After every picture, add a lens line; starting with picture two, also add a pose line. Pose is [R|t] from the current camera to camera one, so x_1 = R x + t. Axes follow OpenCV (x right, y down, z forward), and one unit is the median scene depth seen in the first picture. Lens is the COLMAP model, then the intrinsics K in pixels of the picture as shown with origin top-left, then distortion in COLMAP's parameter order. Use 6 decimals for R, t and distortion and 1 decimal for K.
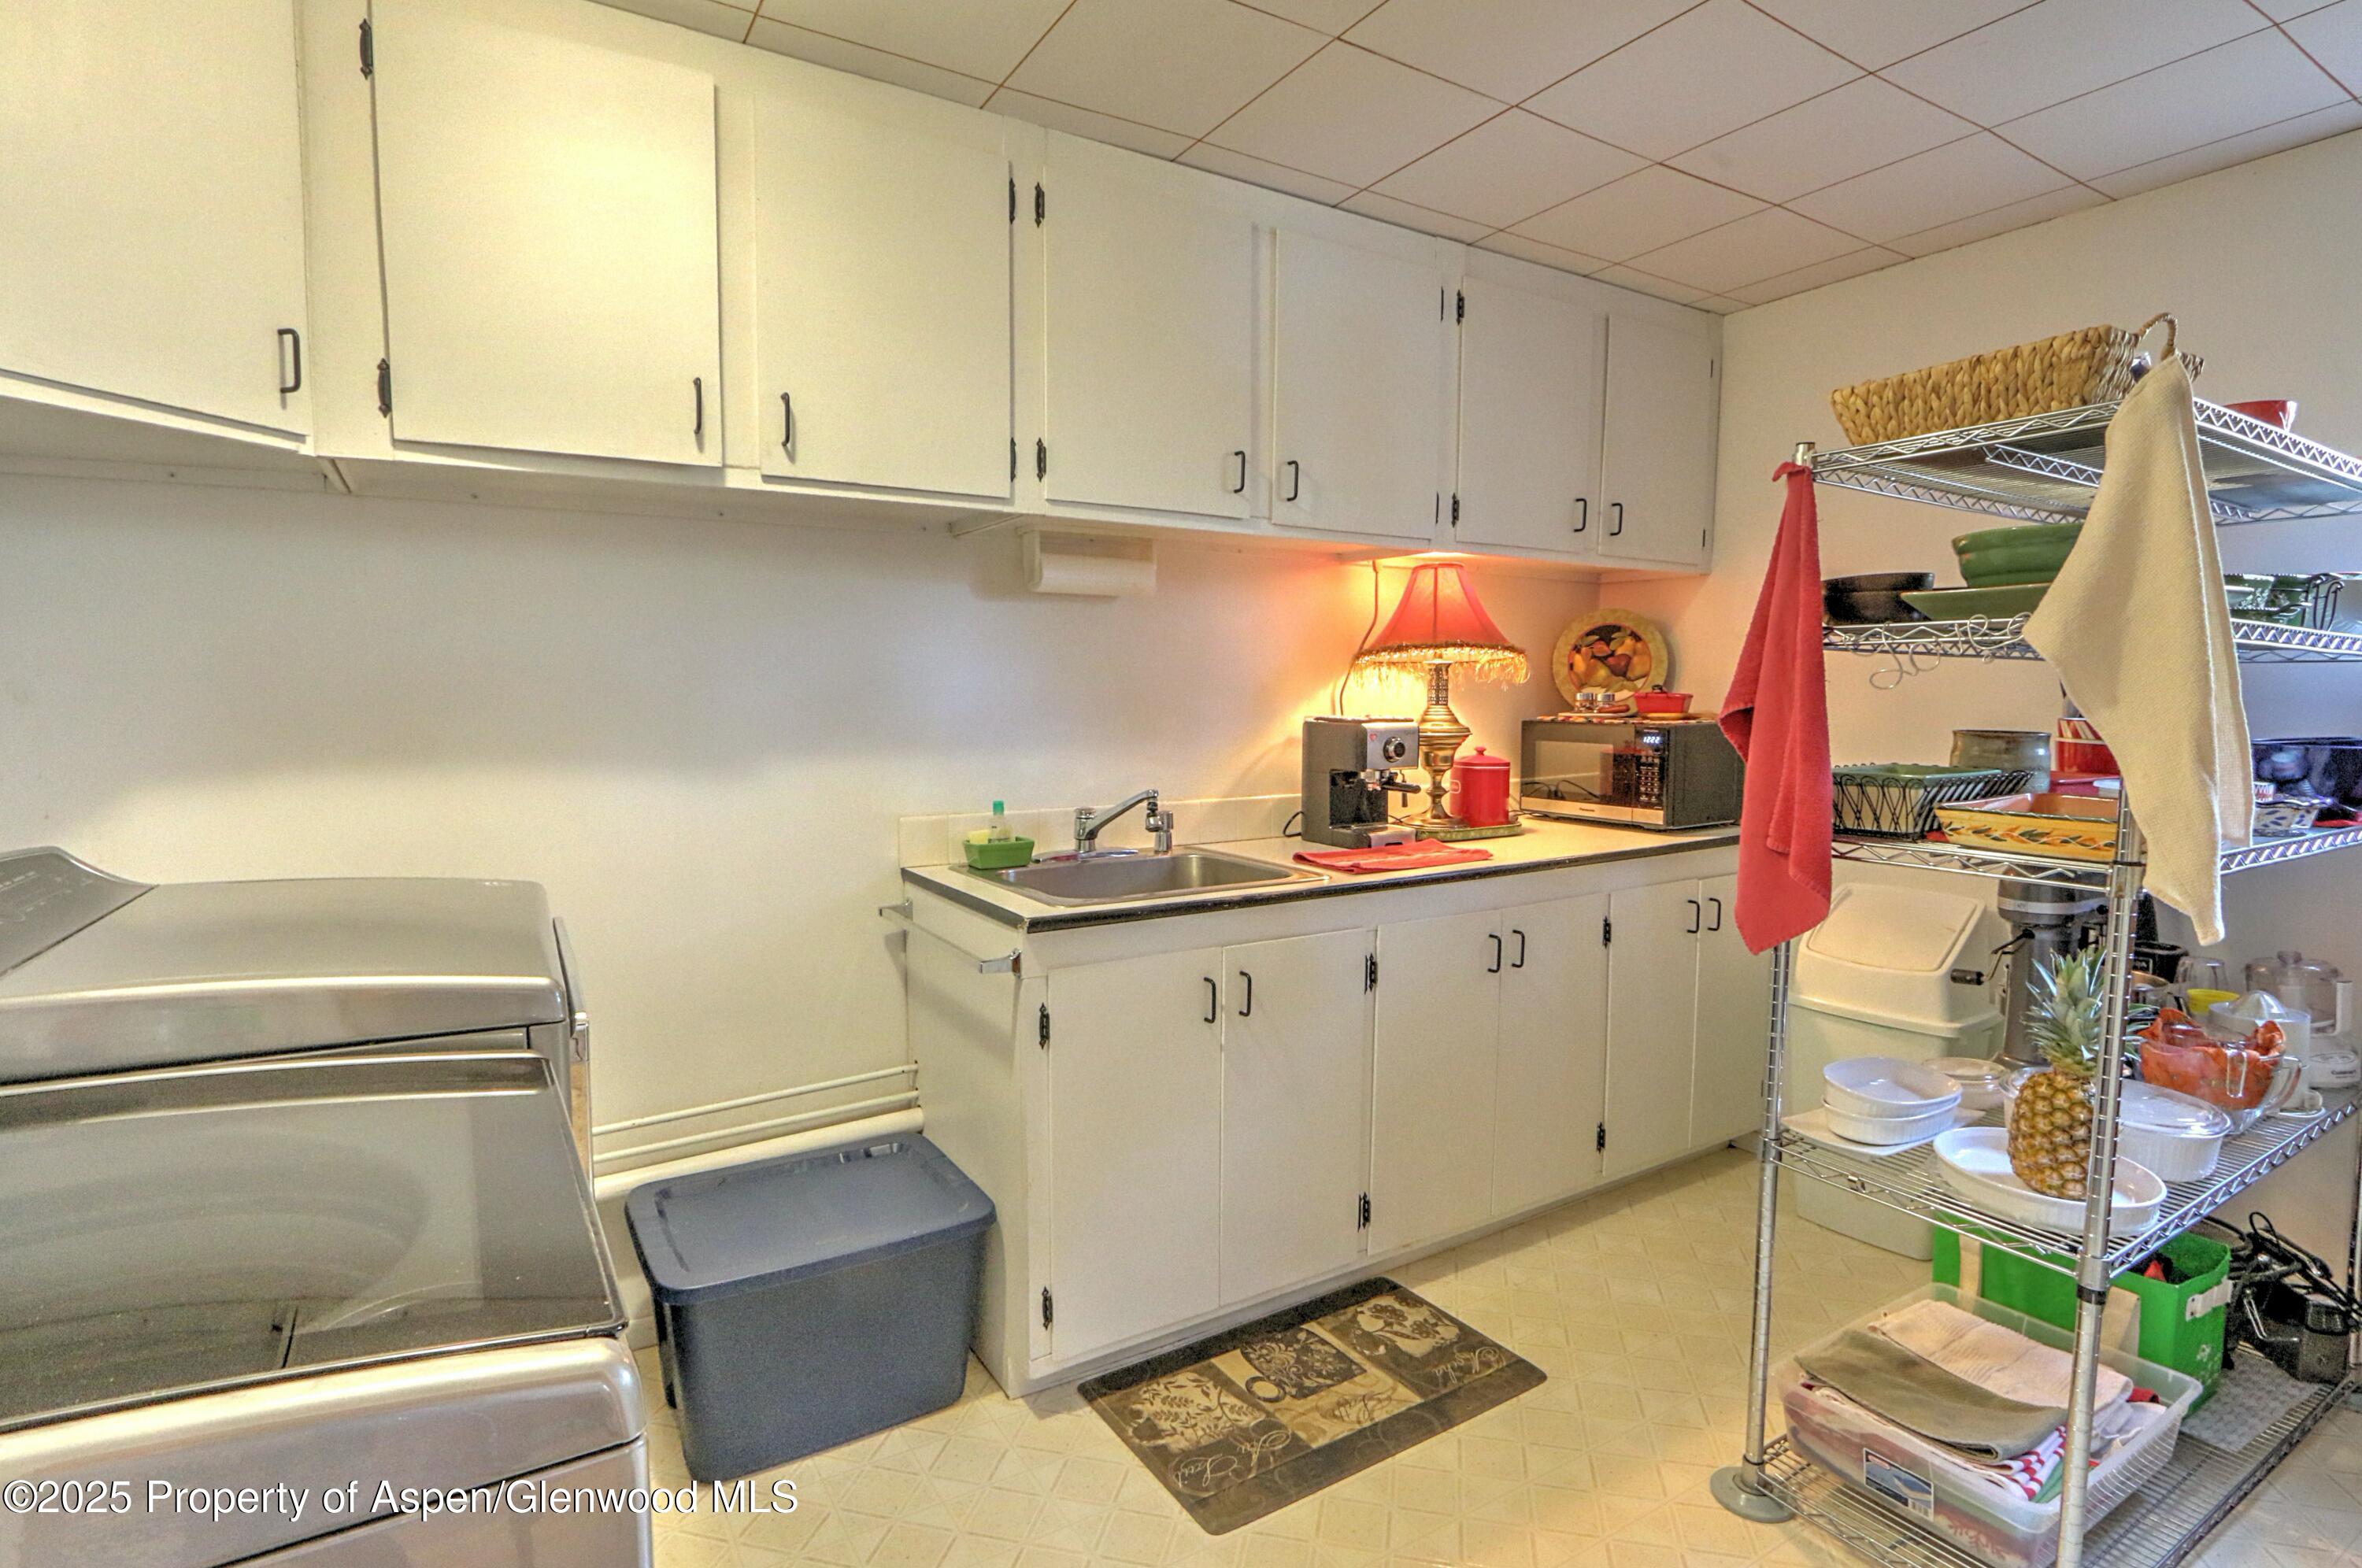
lens RADIAL K [[1125.5, 0, 1158.9], [0, 1125.5, 772.5], [0, 0, 1]] dist [-0.018334, -0.000117]
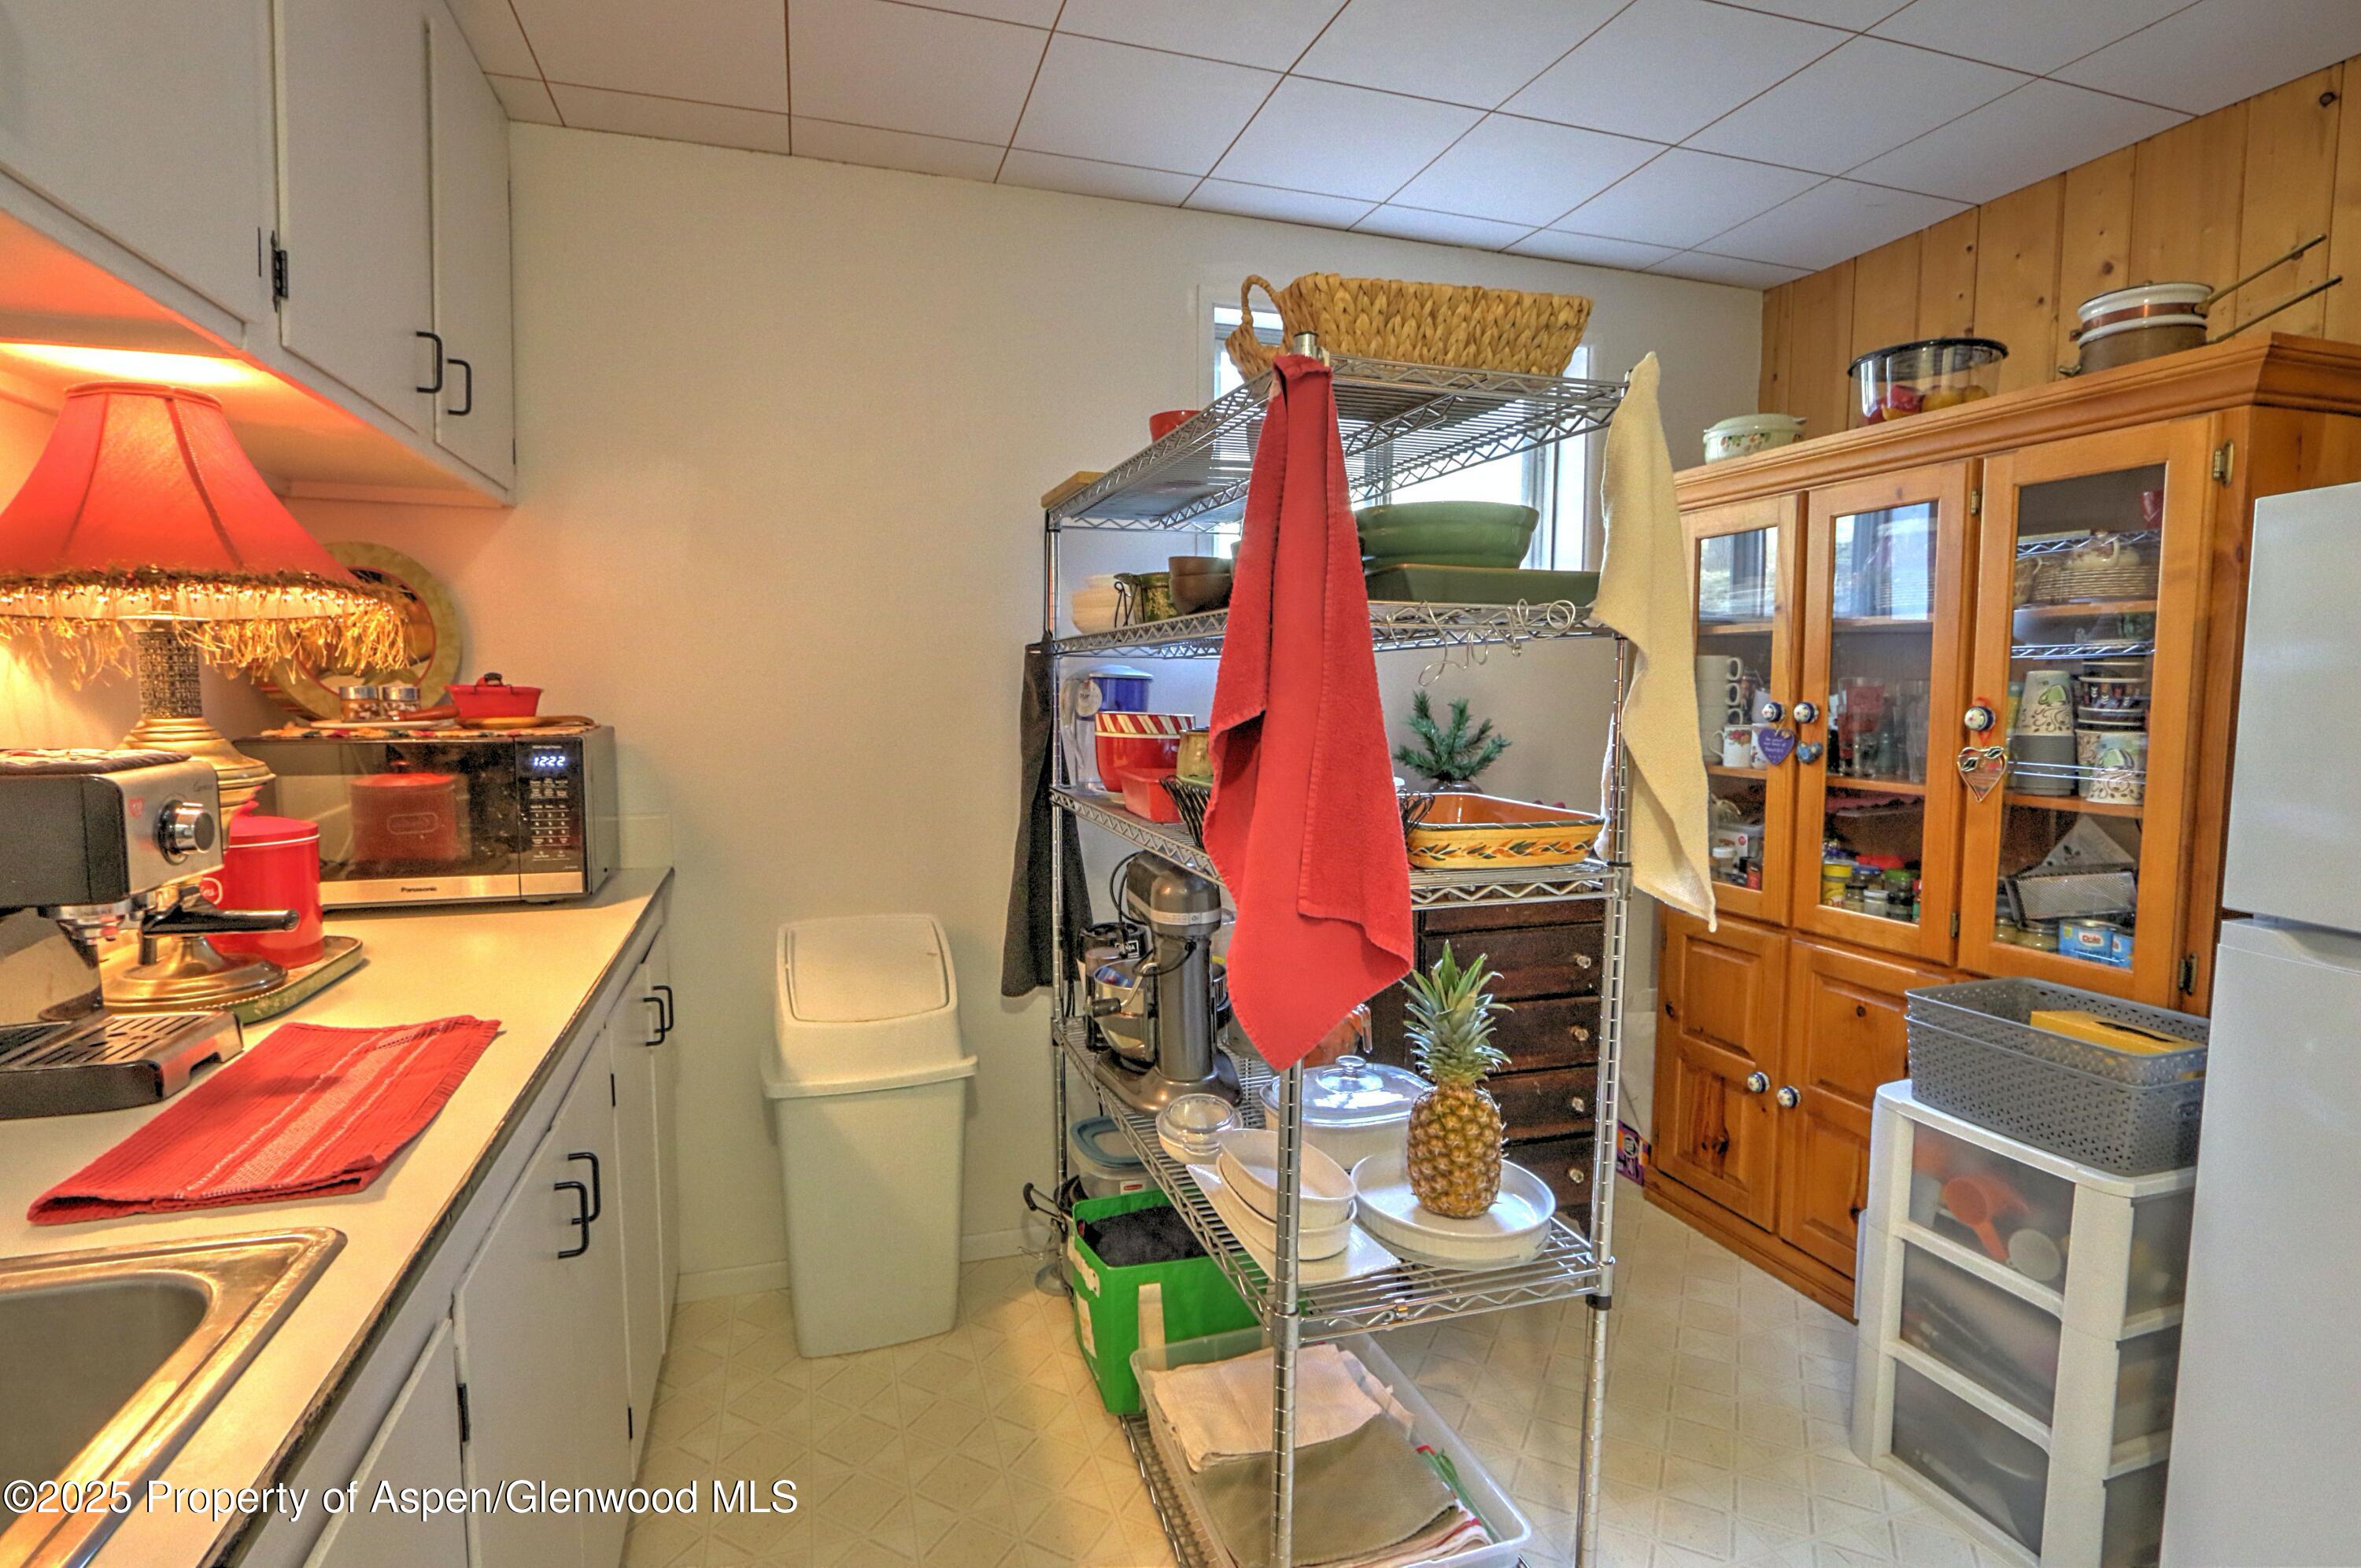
lens RADIAL K [[1124.9, 0, 1158.4], [0, 1124.9, 772.5], [0, 0, 1]] dist [-0.018334, -0.000117]
pose [[0.240133, -0.081173, 0.967340, -0.092433], [0.066469, 0.995534, 0.067039, -0.046654], [-0.968462, 0.048200, 0.244456, 0.575645]]
